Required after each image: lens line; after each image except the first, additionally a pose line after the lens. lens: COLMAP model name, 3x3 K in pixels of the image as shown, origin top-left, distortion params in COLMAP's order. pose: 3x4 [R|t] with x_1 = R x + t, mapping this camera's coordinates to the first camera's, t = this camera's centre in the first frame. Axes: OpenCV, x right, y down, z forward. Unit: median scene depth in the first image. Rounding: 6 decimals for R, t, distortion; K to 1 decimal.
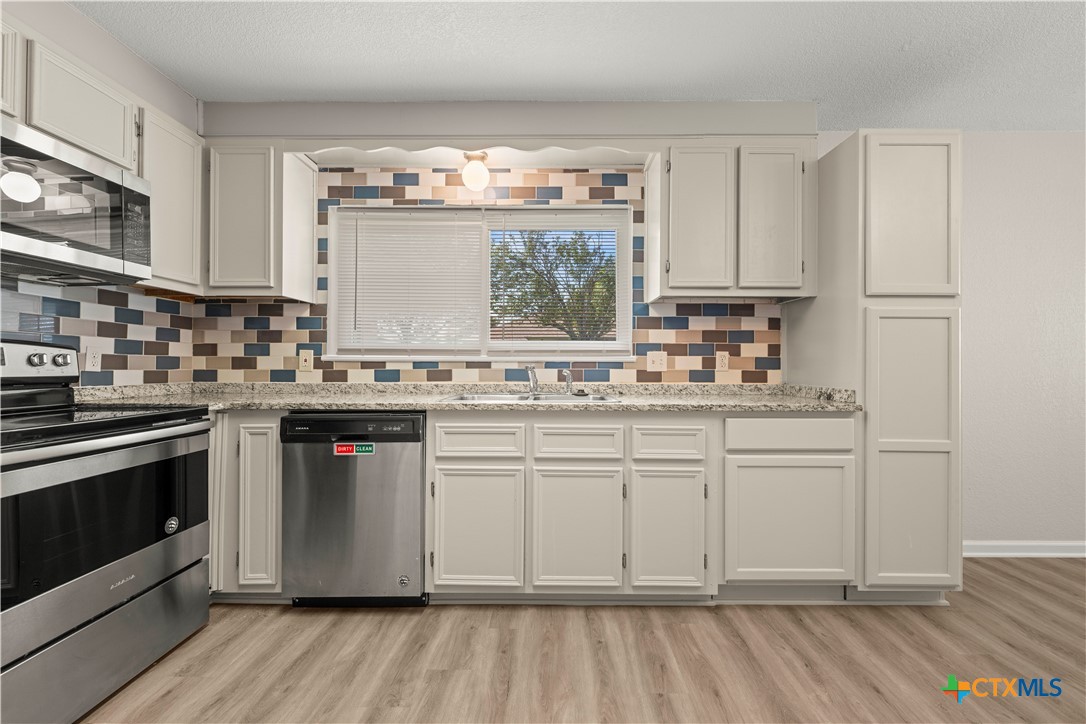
lens RADIAL K [[445.7, 0, 550.3], [0, 445.7, 360.2], [0, 0, 1]] dist [-0.001813, 0.000186]
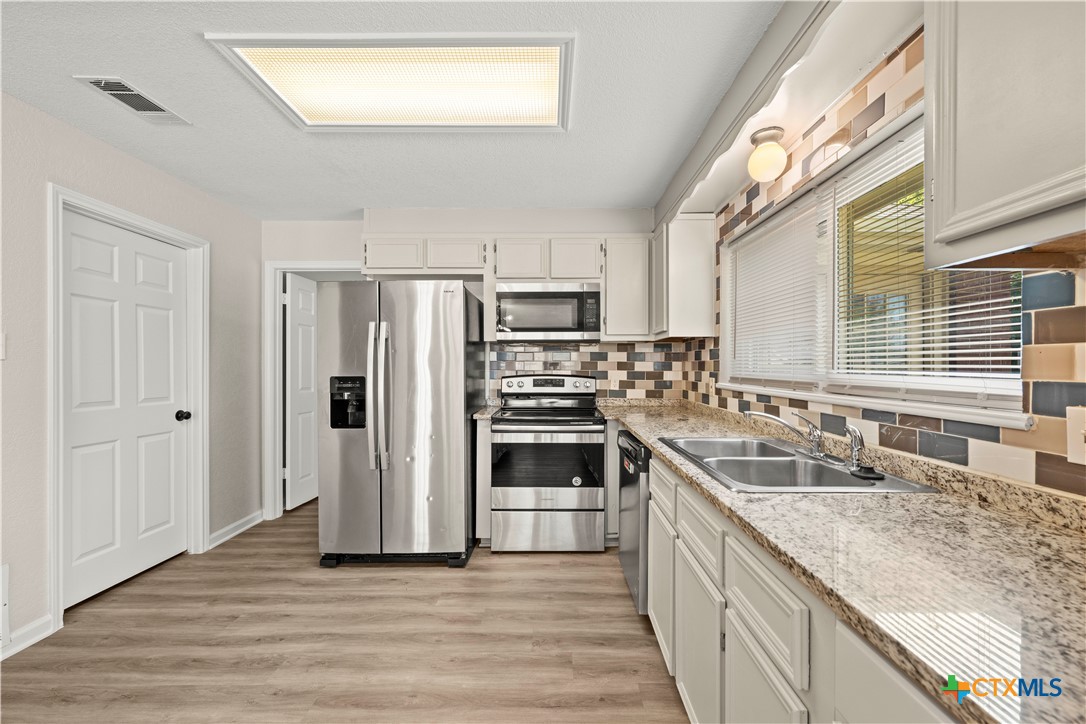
lens RADIAL K [[426.0, 0, 560.5], [0, 426.0, 370.0], [0, 0, 1]] dist [-0.002046, 0.000023]
pose [[0.020925, 0.006052, -0.999763, 0.614461], [0.008775, 0.999942, 0.006236, -0.060361], [0.999743, -0.008903, 0.020870, 0.661008]]
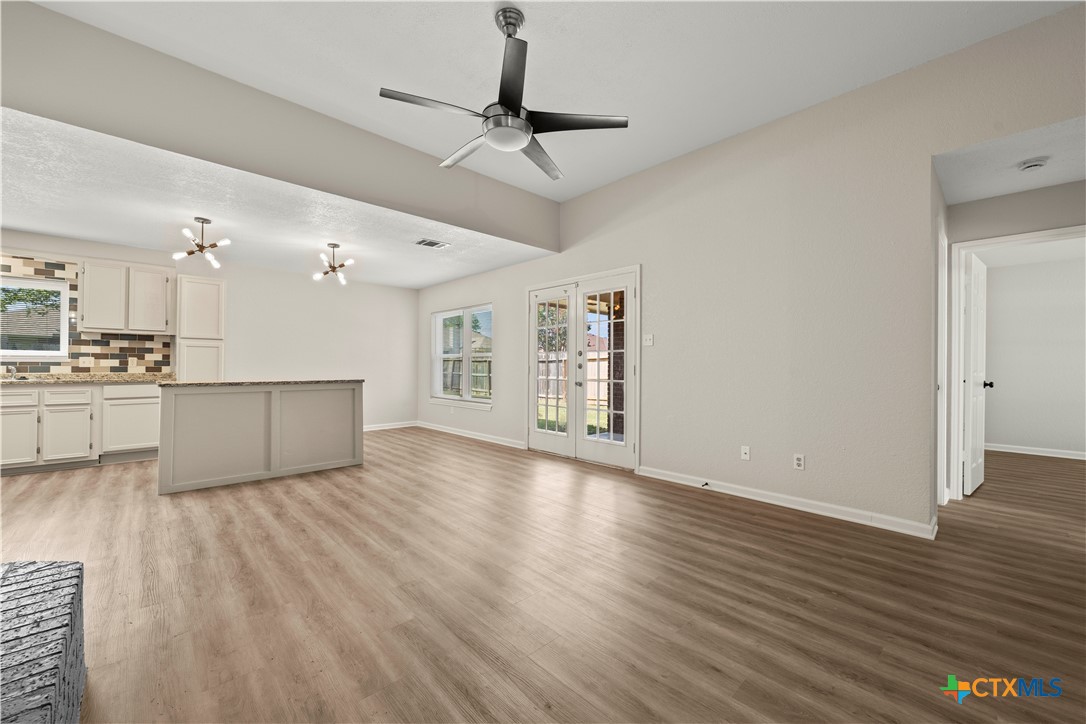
lens RADIAL K [[426.0, 0, 549.8], [0, 426.0, 363.3], [0, 0, 1]] dist [-0.002046, 0.000023]
pose [[0.710464, 0.004159, 0.703721, 0.419020], [-0.008191, 0.999964, 0.002359, -0.014399], [-0.703686, -0.007440, 0.710473, -2.010776]]
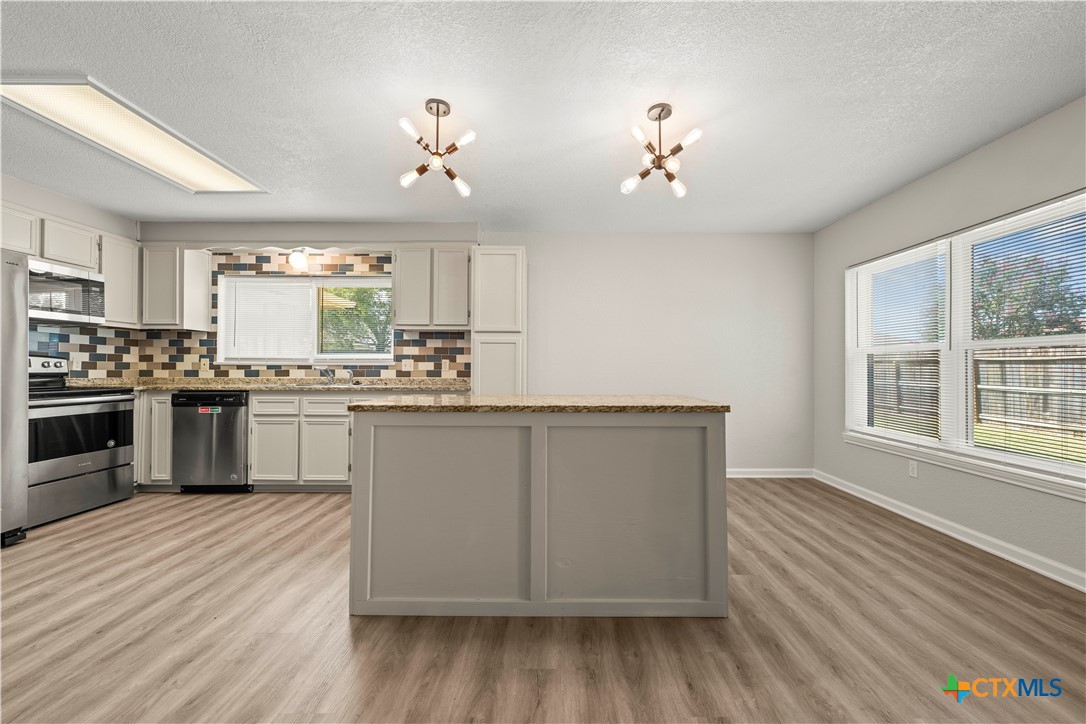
lens RADIAL K [[426.0, 0, 549.7], [0, 426.0, 363.7], [0, 0, 1]] dist [-0.002046, 0.000023]
pose [[0.999983, 0.000219, 0.005808, 0.878546], [-0.000221, 1.000000, 0.000217, -0.004111], [-0.005808, -0.000218, 0.999983, -0.739968]]
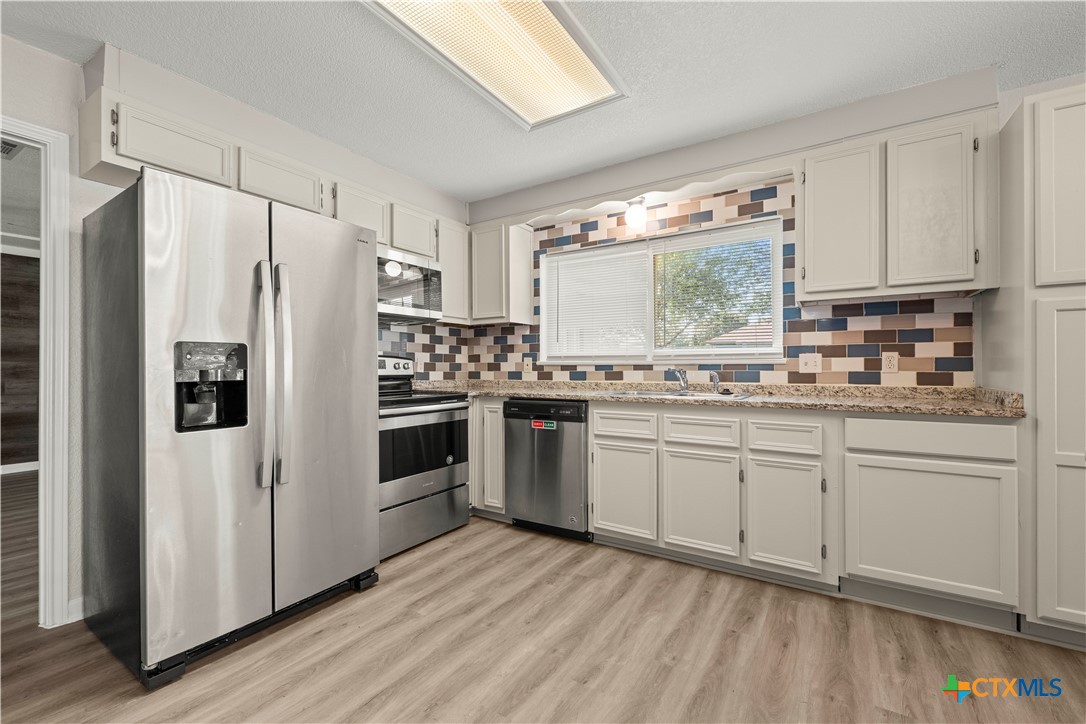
lens RADIAL K [[445.7, 0, 548.9], [0, 445.7, 364.9], [0, 0, 1]] dist [-0.001813, 0.000186]
pose [[0.849943, -0.007682, -0.526819, 0.301386], [0.010479, 0.999942, 0.002324, -0.002174], [0.526771, -0.007496, 0.849974, -0.209611]]
